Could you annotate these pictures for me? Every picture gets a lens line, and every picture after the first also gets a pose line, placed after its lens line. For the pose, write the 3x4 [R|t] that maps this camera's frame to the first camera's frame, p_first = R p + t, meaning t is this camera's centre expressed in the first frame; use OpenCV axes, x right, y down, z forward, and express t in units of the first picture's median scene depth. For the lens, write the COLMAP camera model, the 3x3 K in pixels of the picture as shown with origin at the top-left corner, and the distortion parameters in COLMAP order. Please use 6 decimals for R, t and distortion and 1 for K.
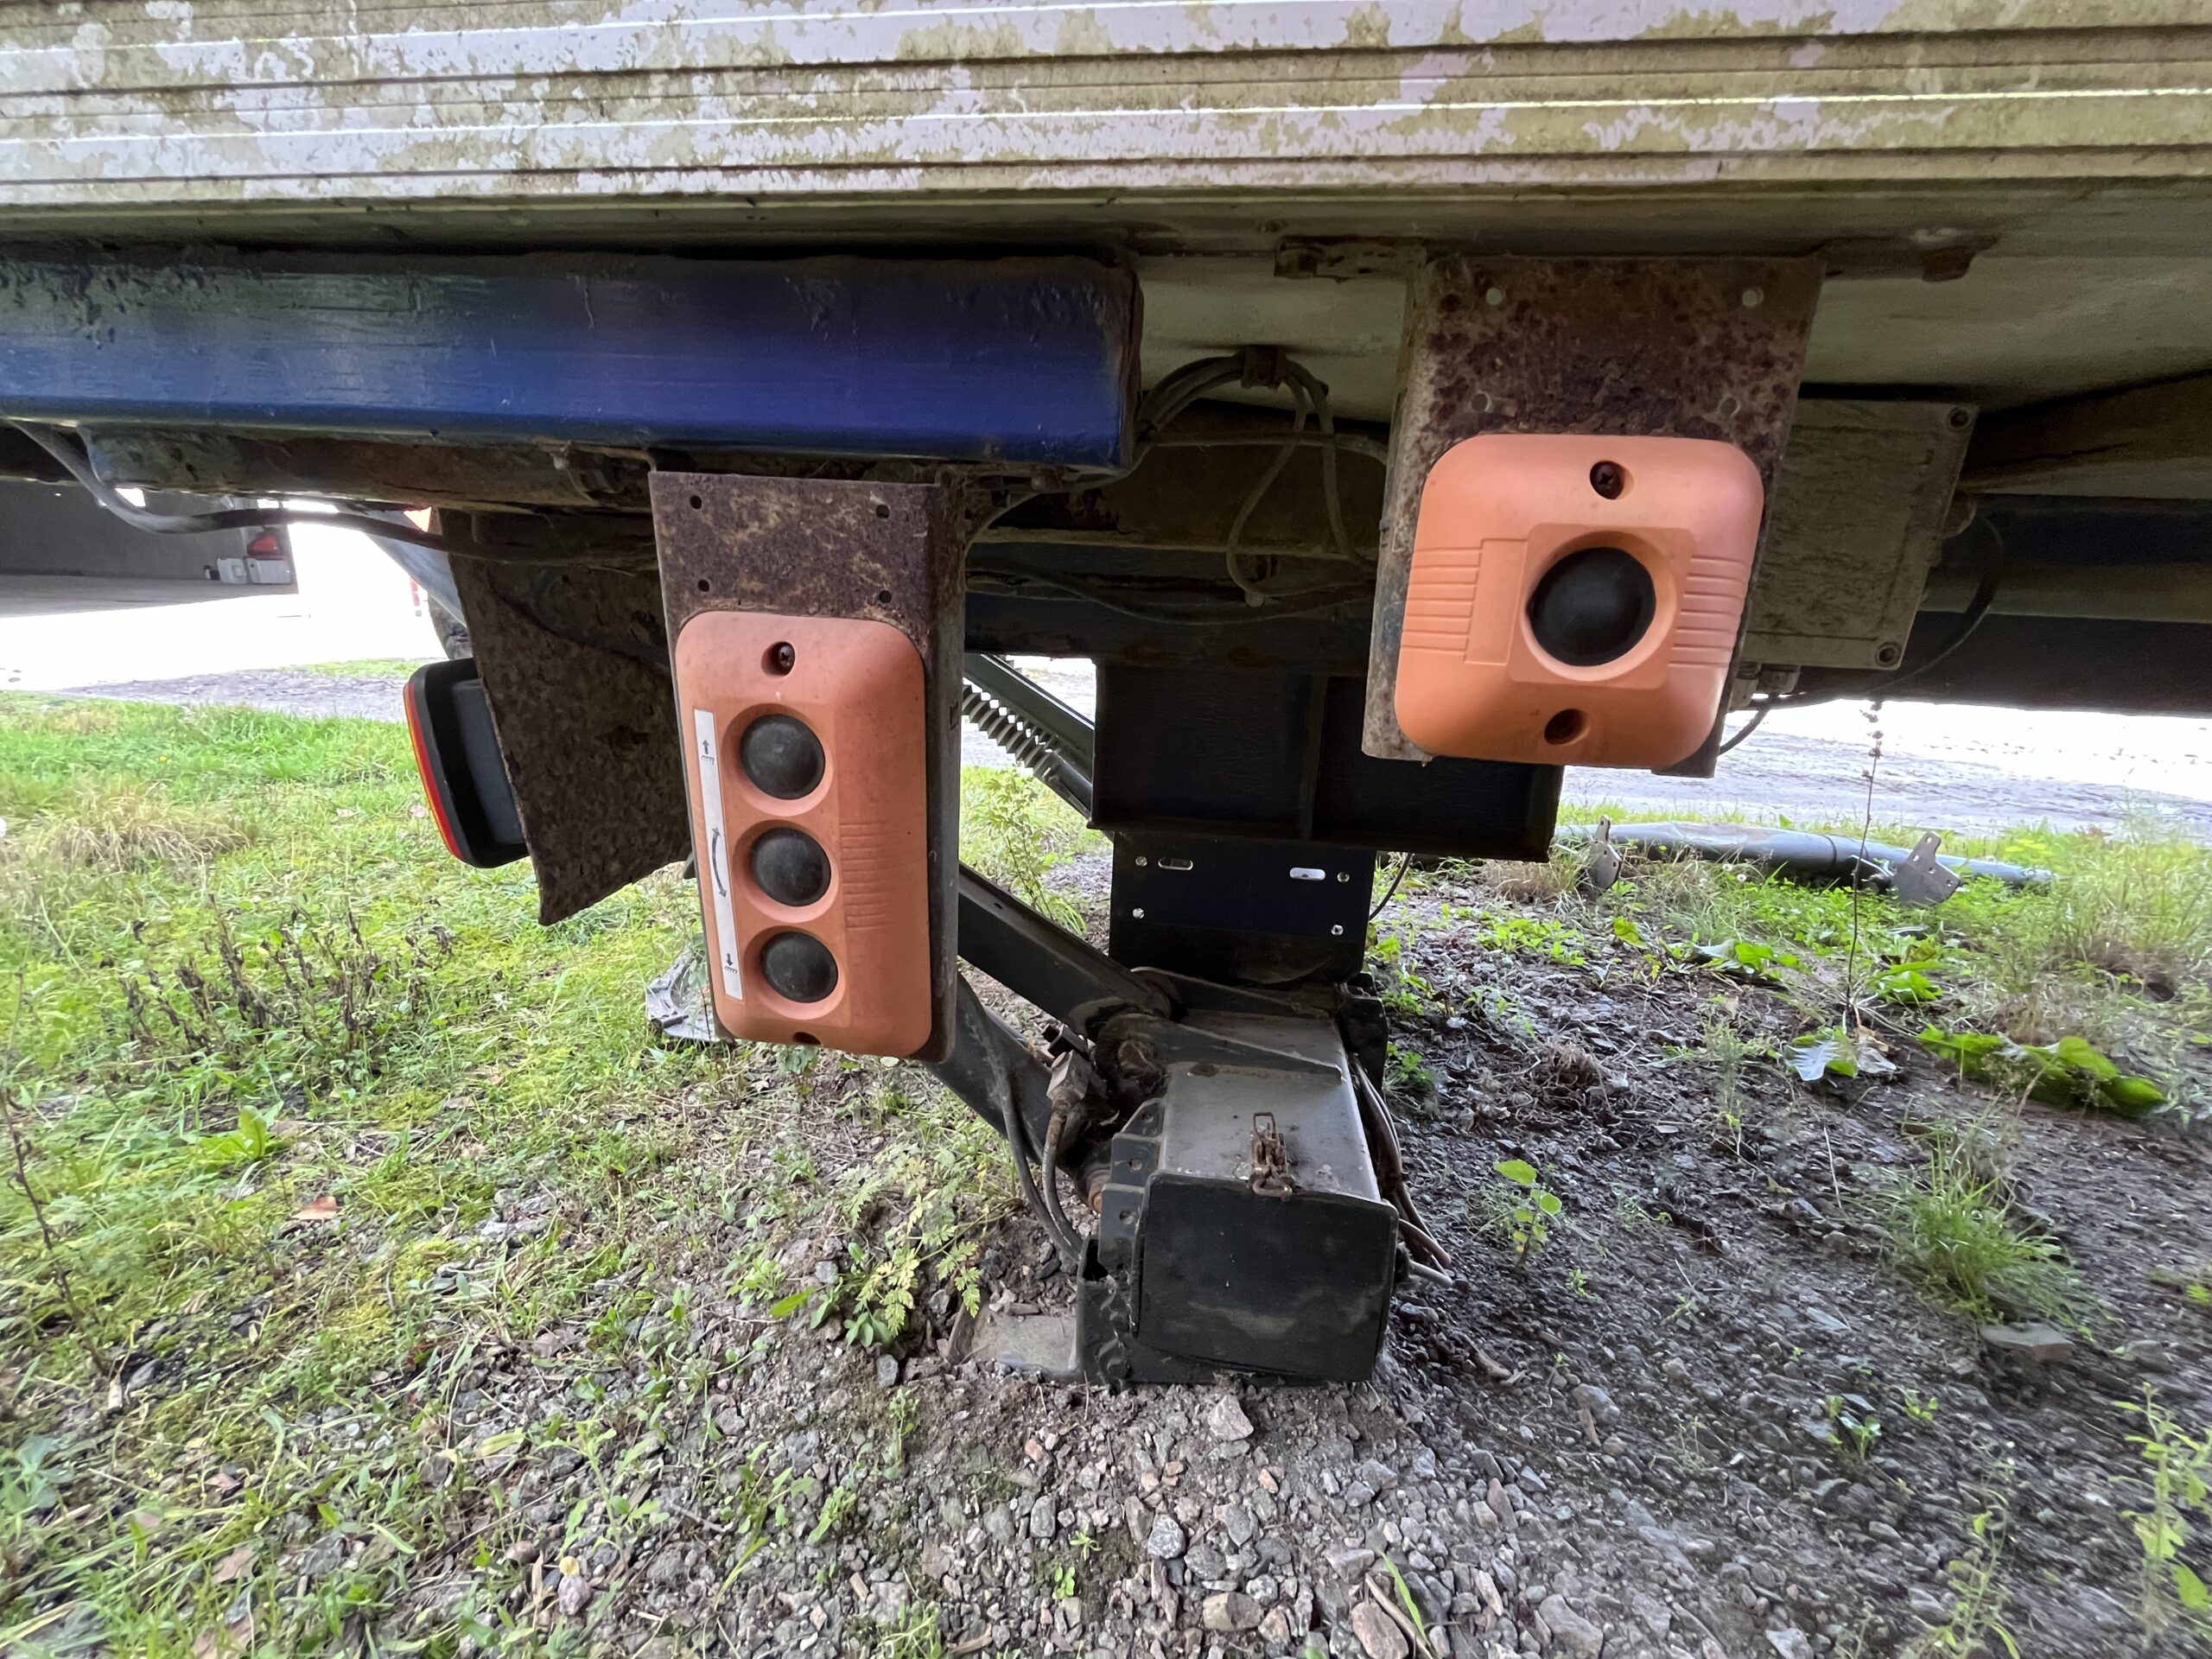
lens RADIAL K [[902.2, 0, 1097.4], [0, 902.2, 828.5], [0, 0, 1]] dist [-0.003978, -0.000321]
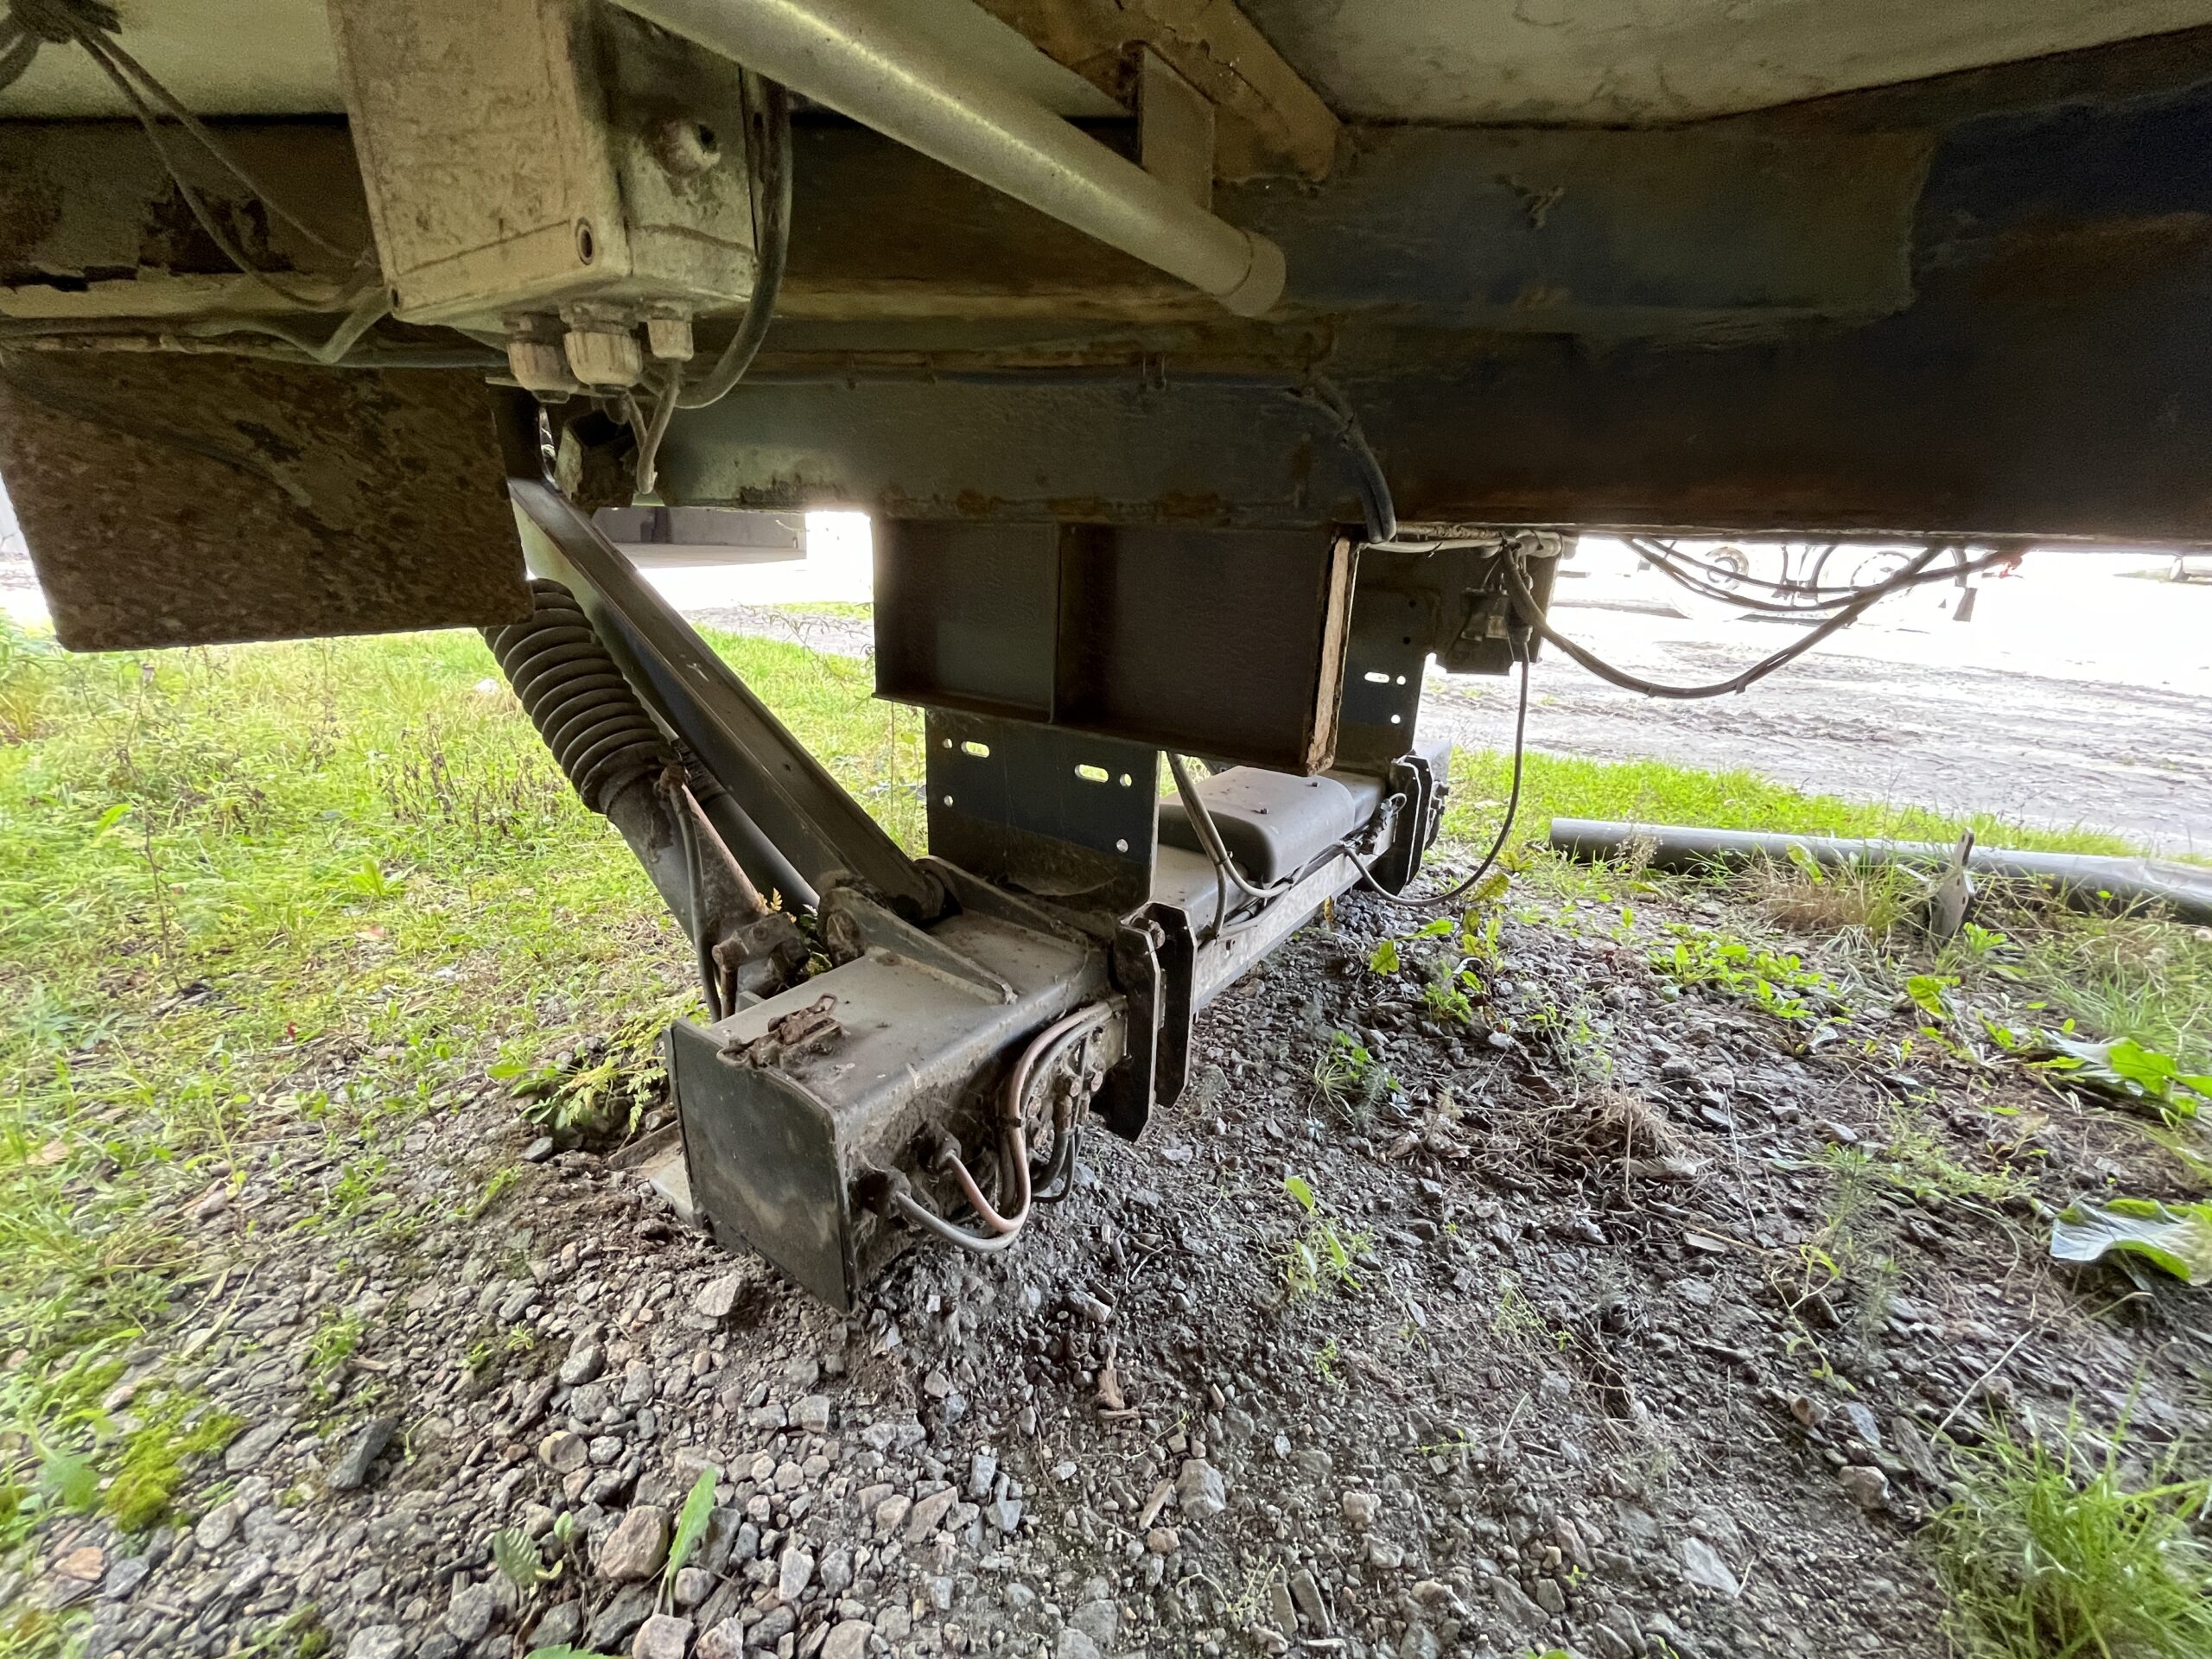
lens RADIAL K [[902.2, 0, 1095.3], [0, 902.2, 840.4], [0, 0, 1]] dist [-0.003978, -0.000321]
pose [[0.885587, 0.137543, -0.443642, 0.453376], [-0.118100, 0.990437, 0.071318, 0.038090], [0.449209, -0.010764, 0.893362, 0.182443]]
